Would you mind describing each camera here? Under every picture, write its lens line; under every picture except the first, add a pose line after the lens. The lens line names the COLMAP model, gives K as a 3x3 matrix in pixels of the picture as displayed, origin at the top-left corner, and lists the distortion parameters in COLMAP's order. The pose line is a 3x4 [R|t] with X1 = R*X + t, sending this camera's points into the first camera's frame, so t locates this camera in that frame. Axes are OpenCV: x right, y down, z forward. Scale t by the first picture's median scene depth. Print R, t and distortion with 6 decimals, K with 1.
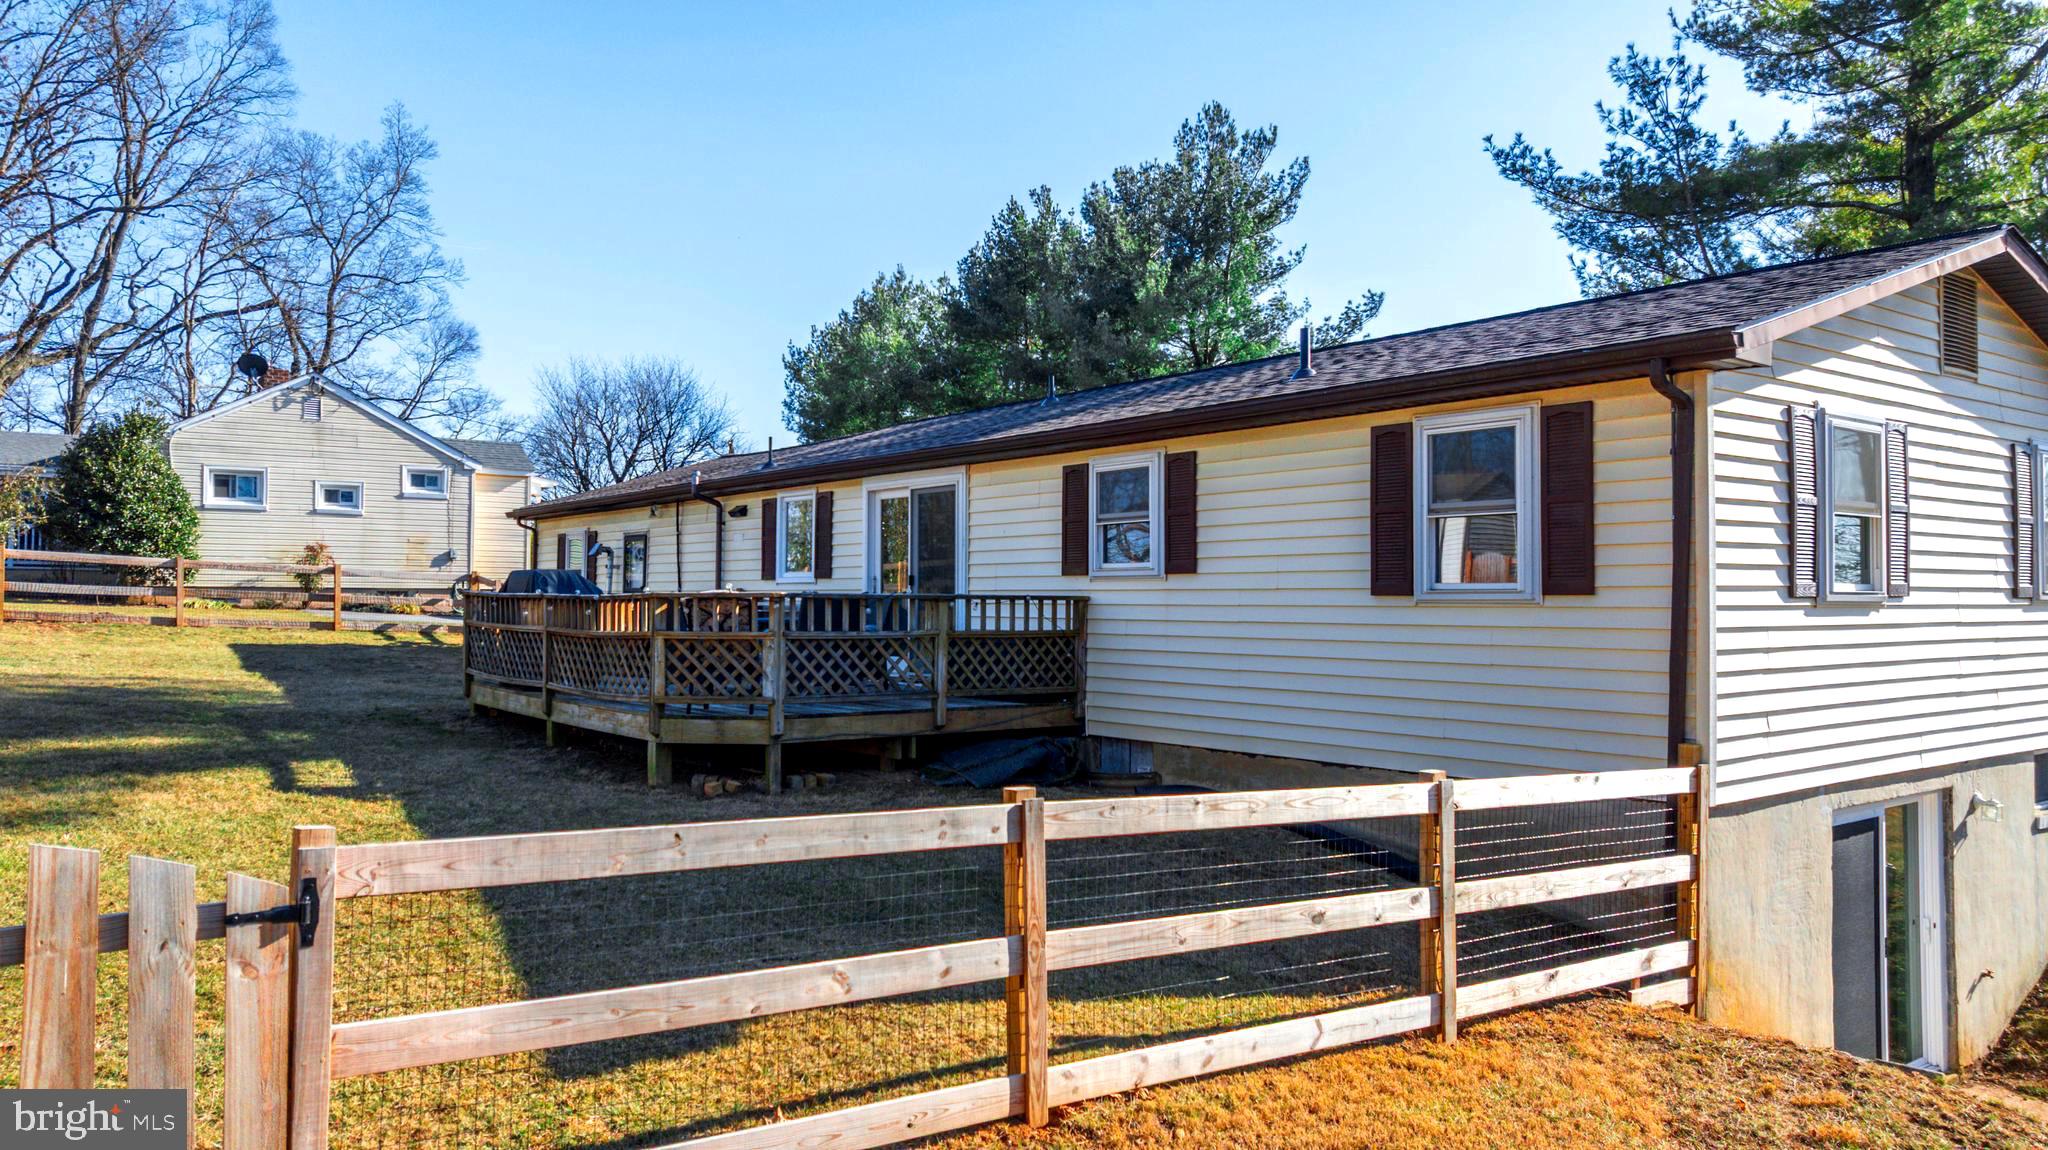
lens RADIAL K [[1419.4, 0, 1028.6], [0, 1419.4, 586.7], [0, 0, 1]] dist [-0.027778, 0.025391]
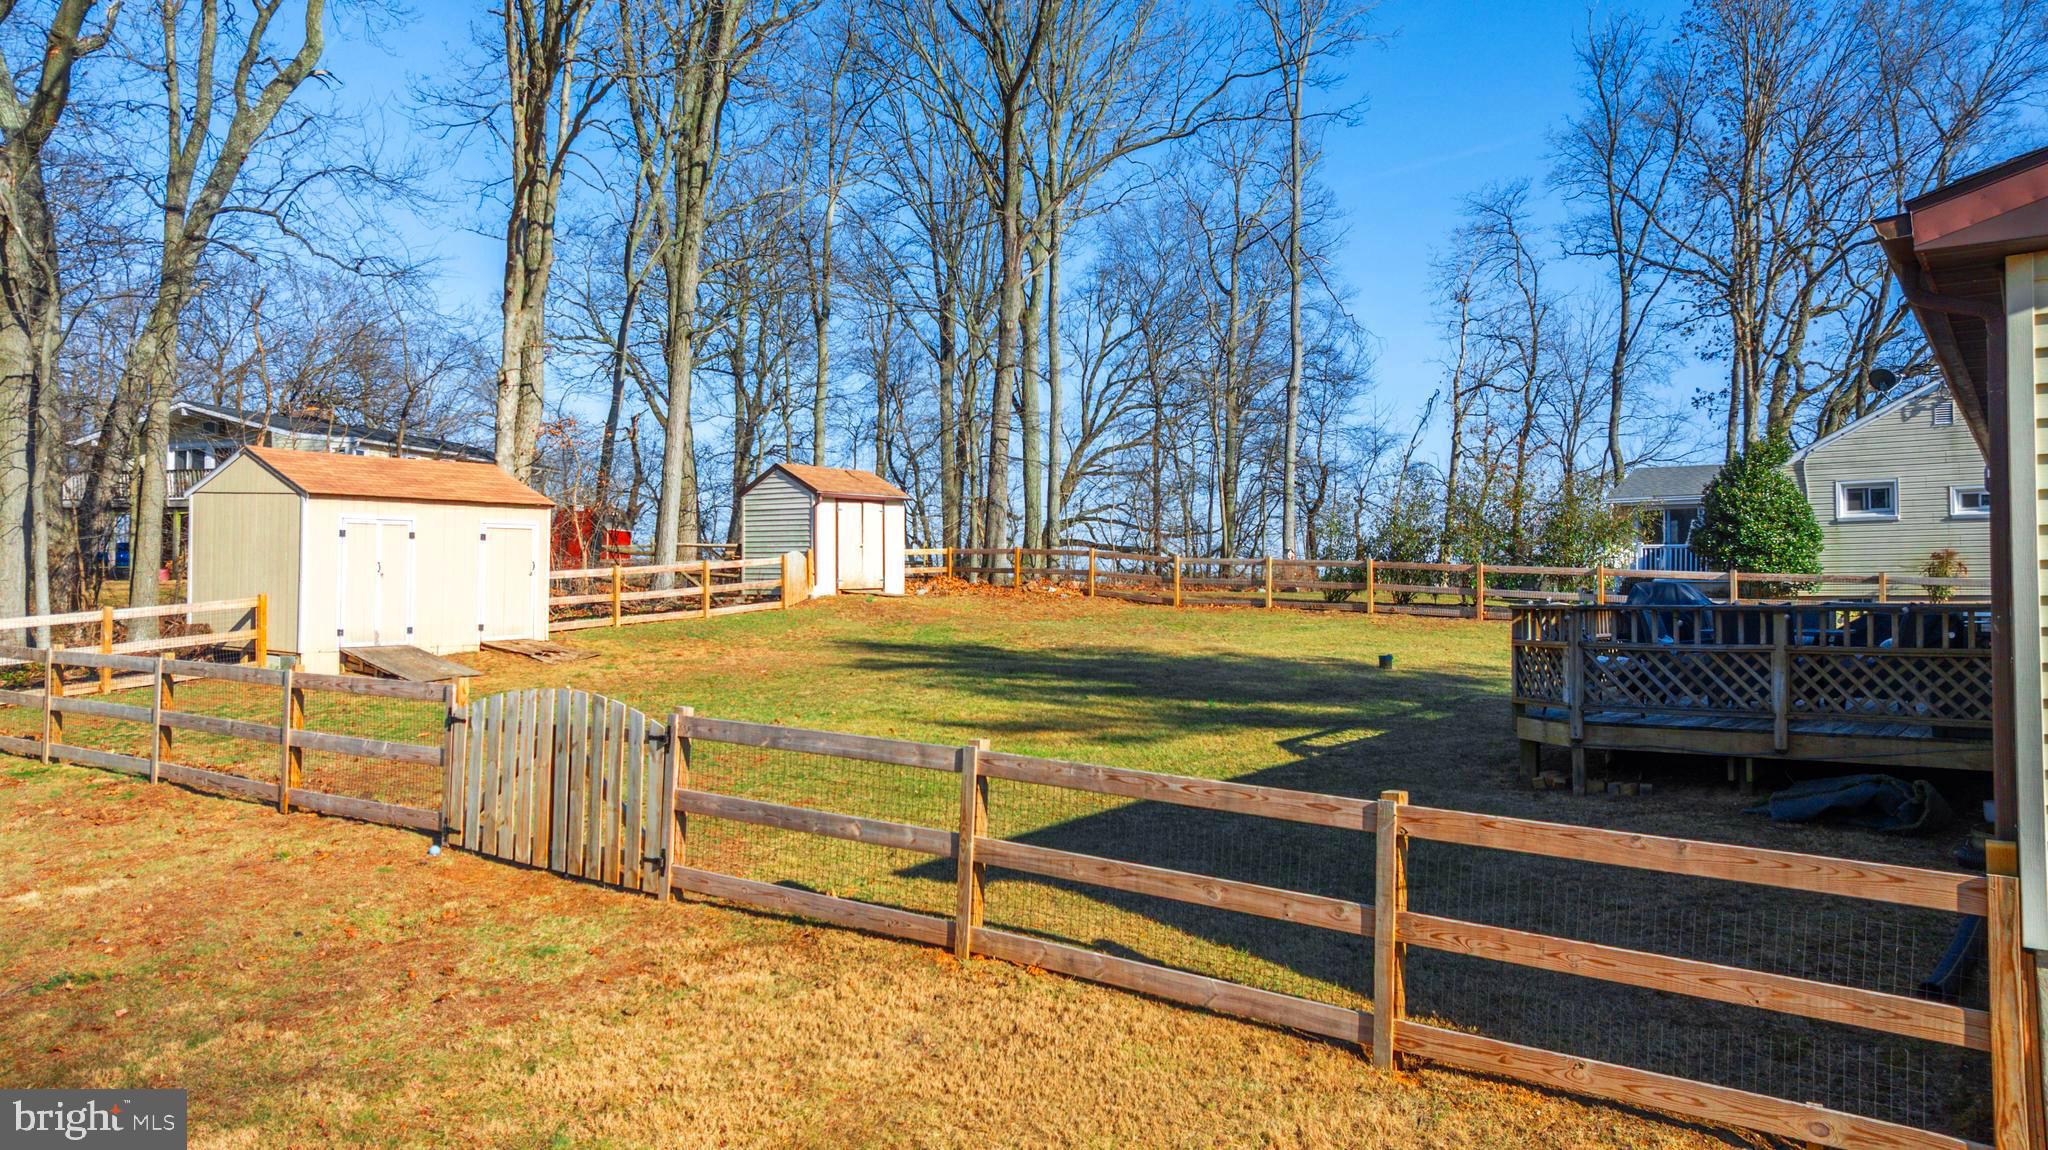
lens RADIAL K [[1419.4, 0, 1016.1], [0, 1419.4, 574.2], [0, 0, 1]] dist [-0.027778, 0.025391]
pose [[0.282881, -0.025215, -0.958824, 0.657865], [0.012830, 0.999664, -0.022504, -0.000988], [0.959069, -0.005935, 0.283109, 0.269620]]
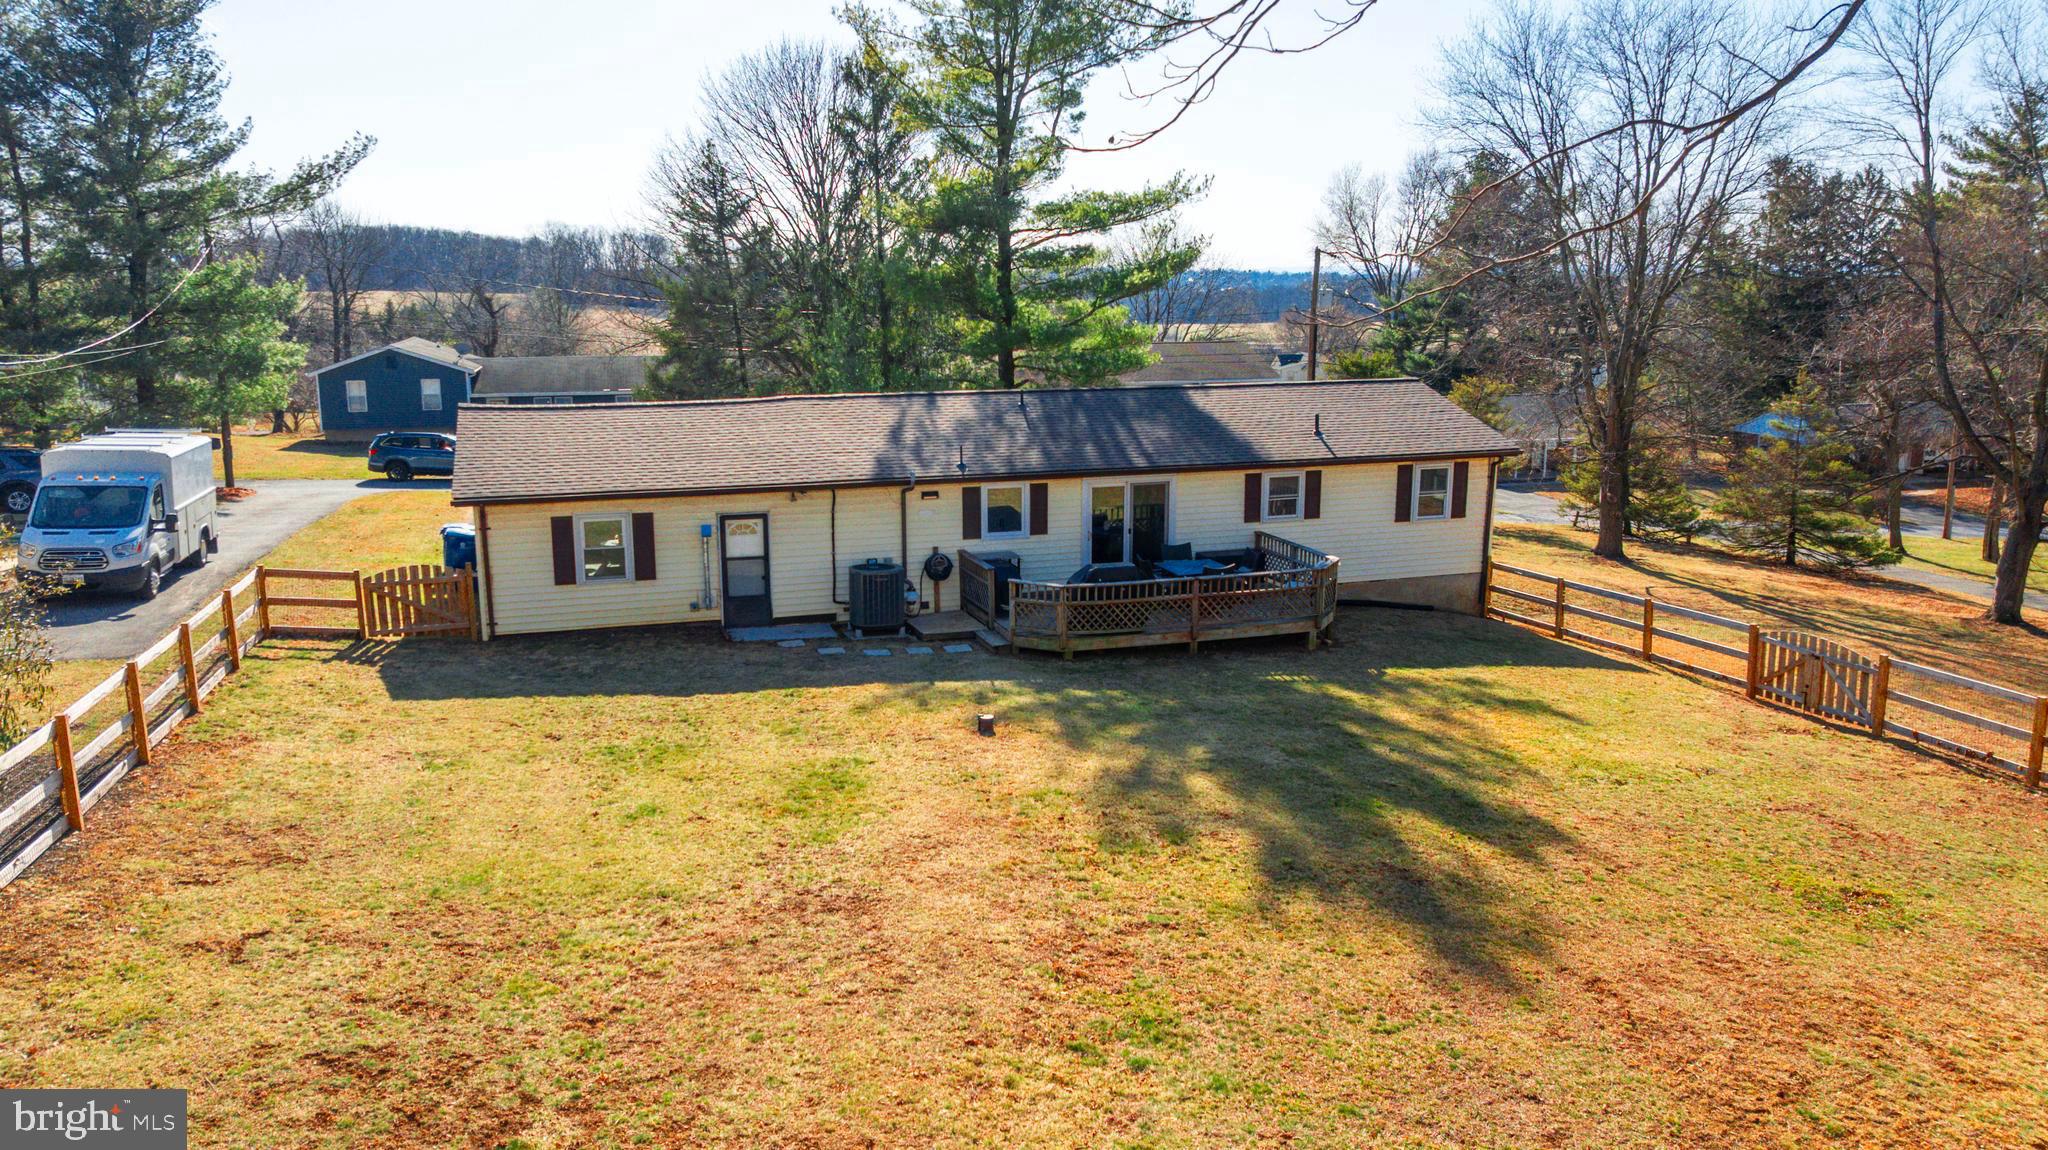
lens RADIAL K [[1419.4, 0, 1021.3], [0, 1419.4, 557.2], [0, 0, 1]] dist [-0.027778, 0.025391]
pose [[0.341258, -0.186459, 0.921290, -2.364376], [-0.006793, 0.979613, 0.200780, -0.438387], [-0.939945, -0.074776, 0.333034, 0.659863]]
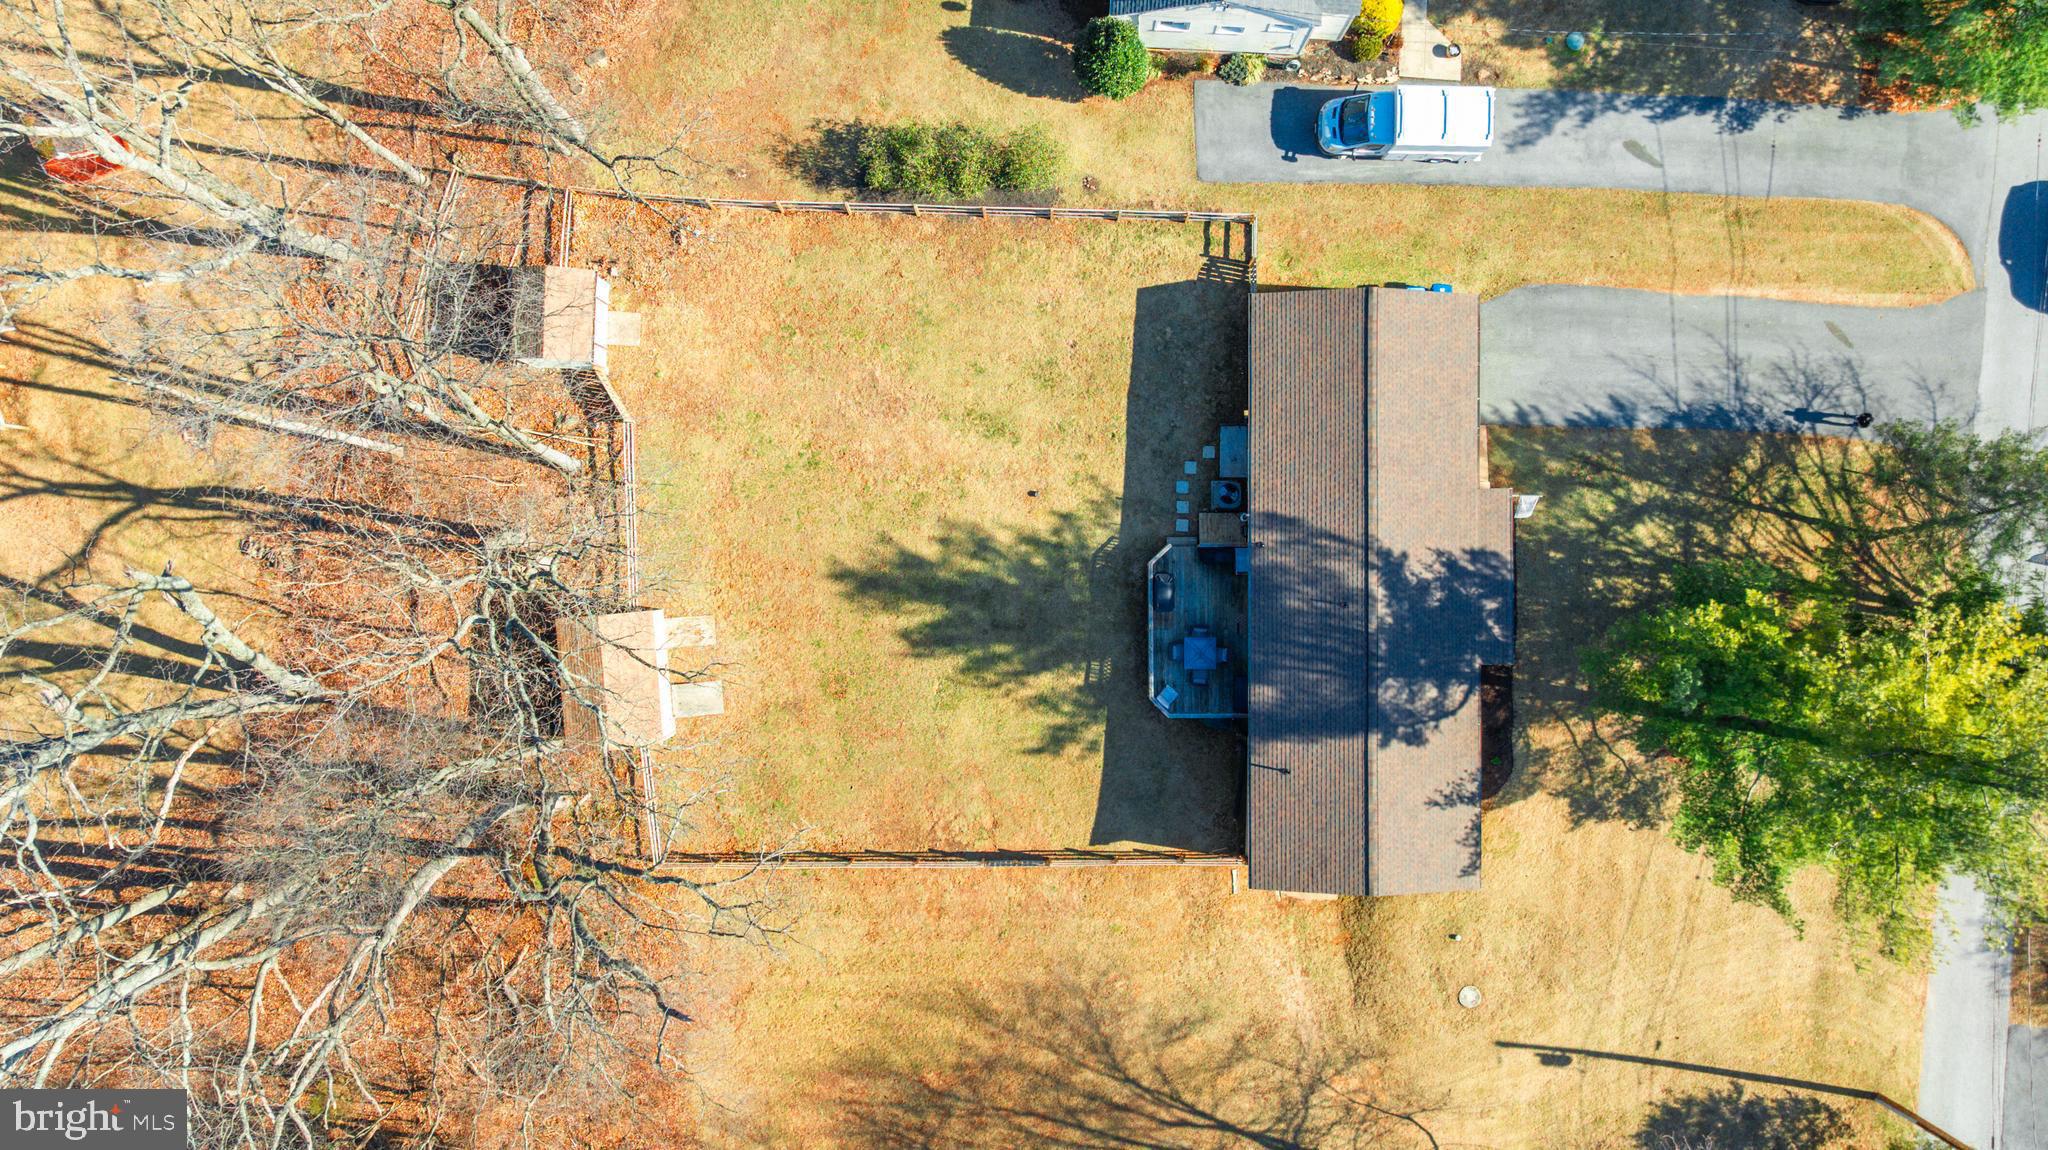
lens RADIAL K [[1419.4, 0, 1023.8], [0, 1419.4, 554.5], [0, 0, 1]] dist [-0.027778, 0.025391]
pose [[0.796408, 0.604528, -0.016760, -0.782645], [0.018108, 0.003863, 0.999829, -4.510448], [0.604489, -0.796575, -0.007871, 1.116055]]
